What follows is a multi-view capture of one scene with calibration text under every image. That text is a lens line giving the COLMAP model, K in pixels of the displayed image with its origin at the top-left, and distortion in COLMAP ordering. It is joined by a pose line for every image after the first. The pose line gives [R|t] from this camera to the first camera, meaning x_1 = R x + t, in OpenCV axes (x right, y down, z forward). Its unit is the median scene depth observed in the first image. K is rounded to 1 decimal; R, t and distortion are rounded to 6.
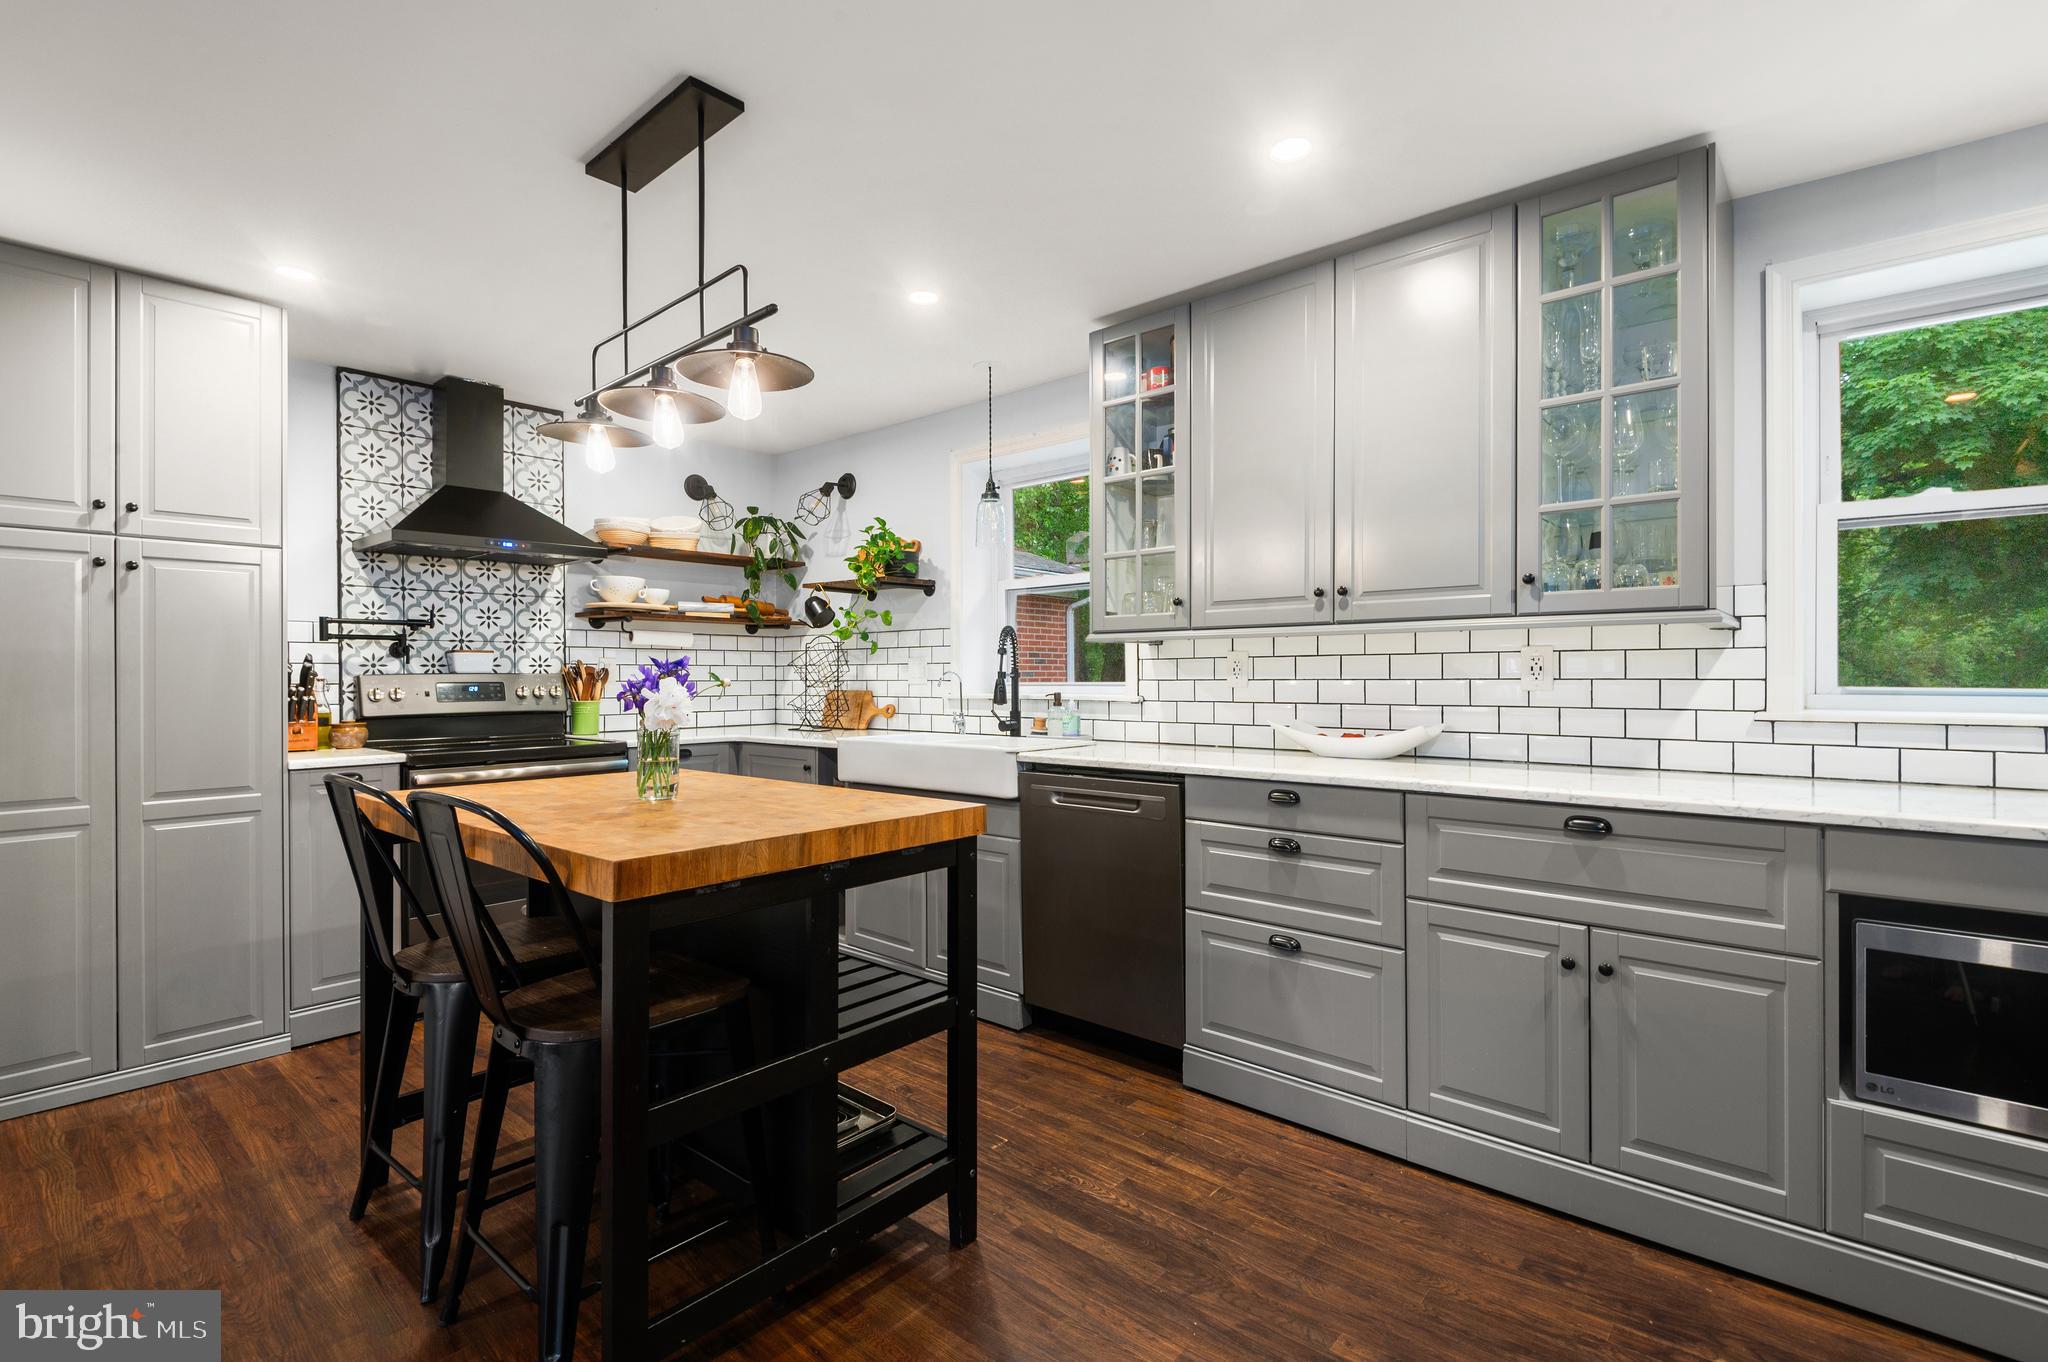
lens RADIAL K [[942.5, 0, 1018.3], [0, 942.5, 675.2], [0, 0, 1]] dist [0.015135, -0.008689]
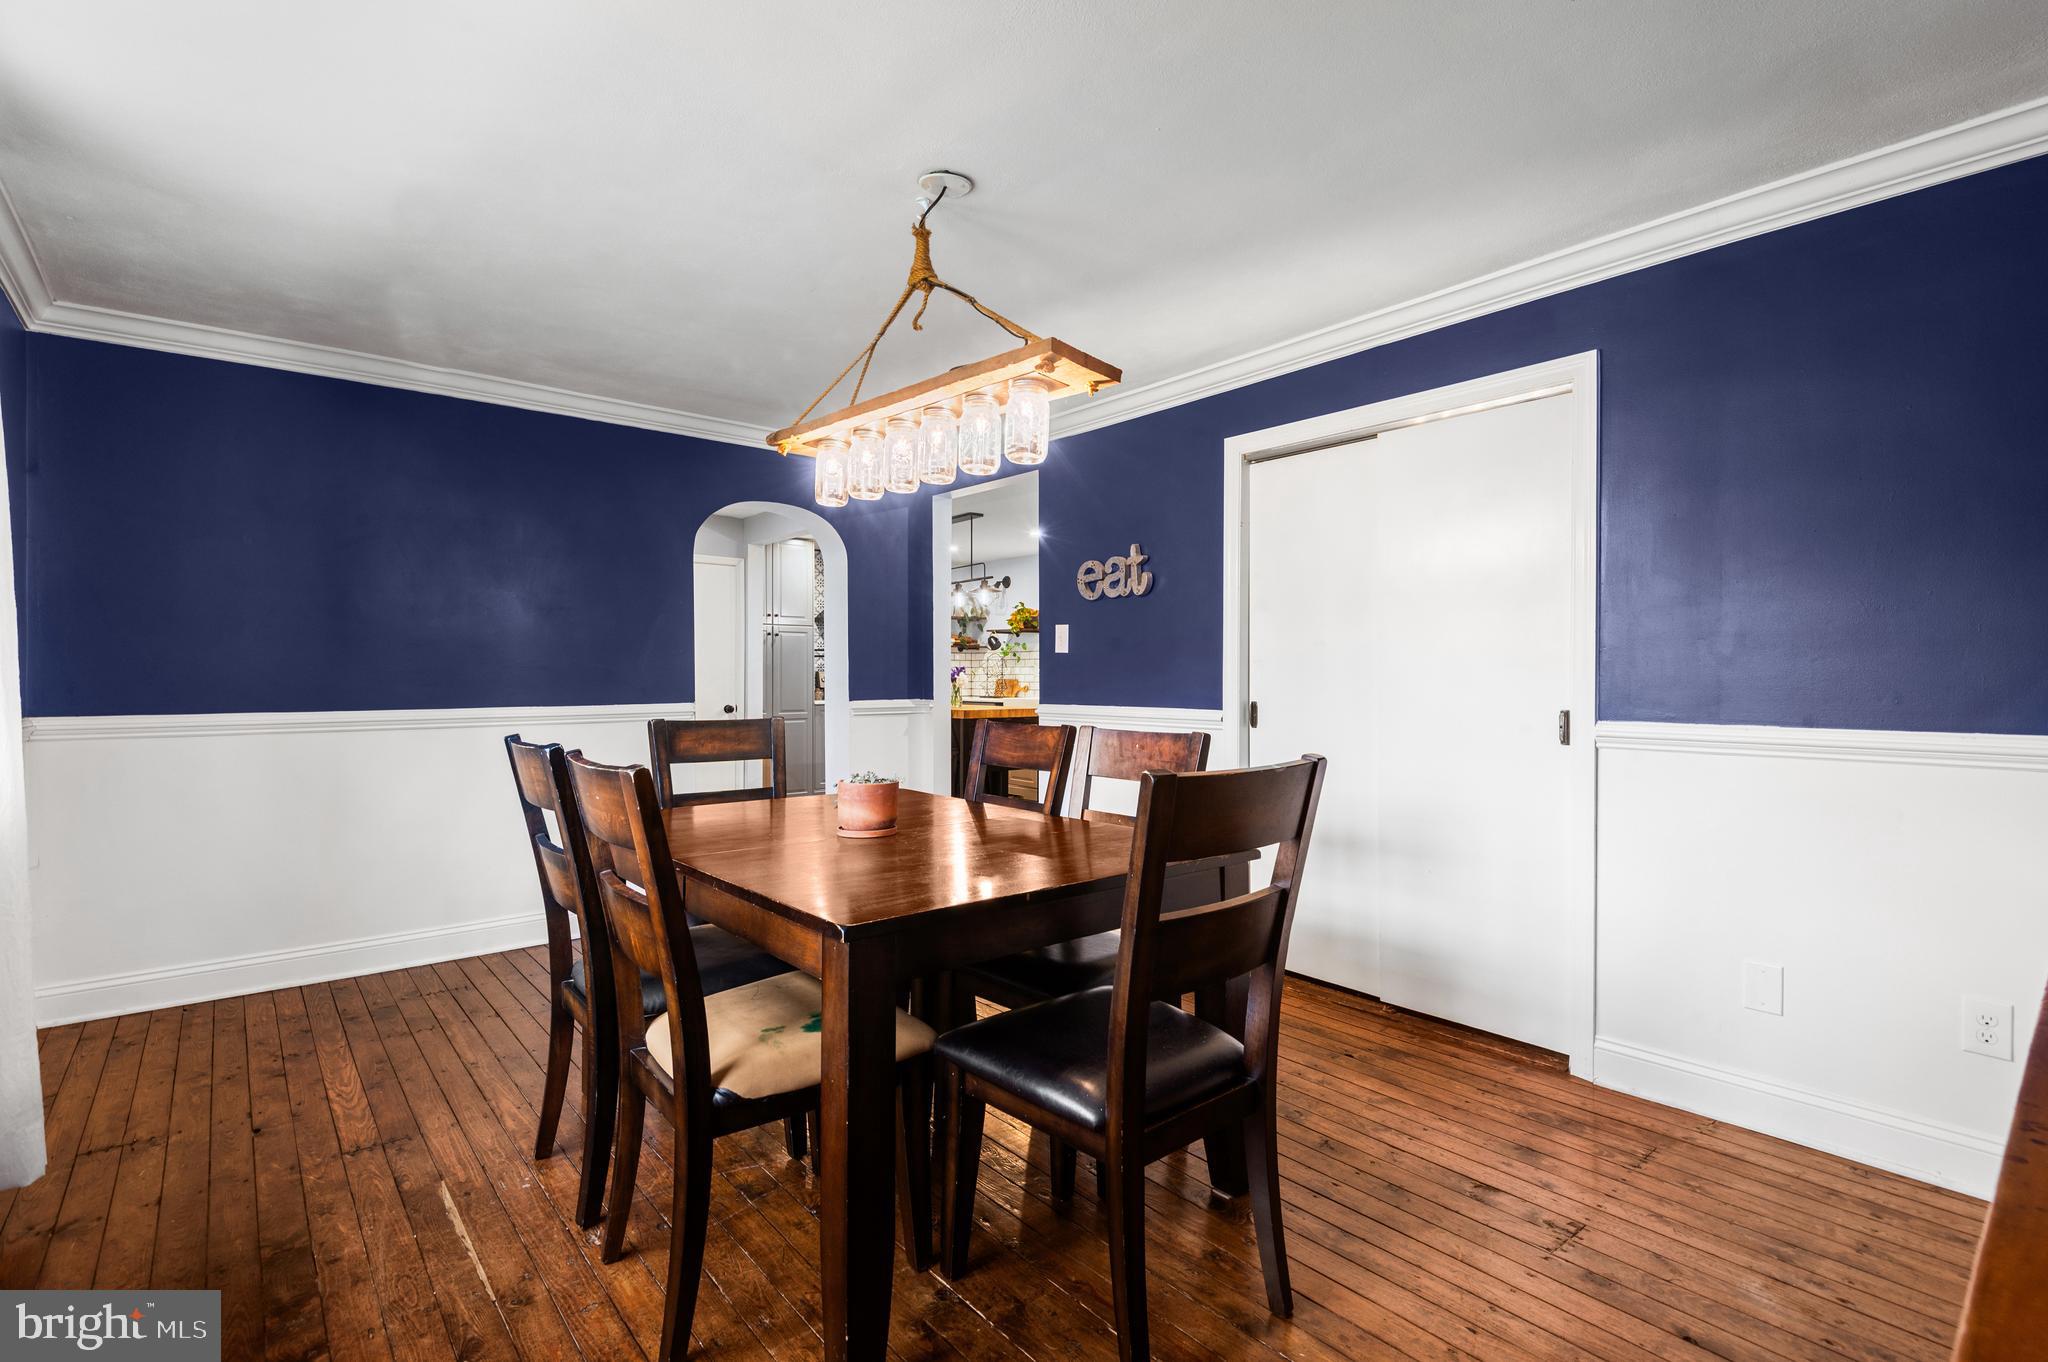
lens RADIAL K [[942.5, 0, 1023.5], [0, 942.5, 672.7], [0, 0, 1]] dist [0.015135, -0.008689]
pose [[0.988731, 0.002276, -0.149686, 0.193518], [-0.002555, 0.999995, -0.001672, 0.005843], [0.149682, 0.002036, 0.988732, -1.212692]]
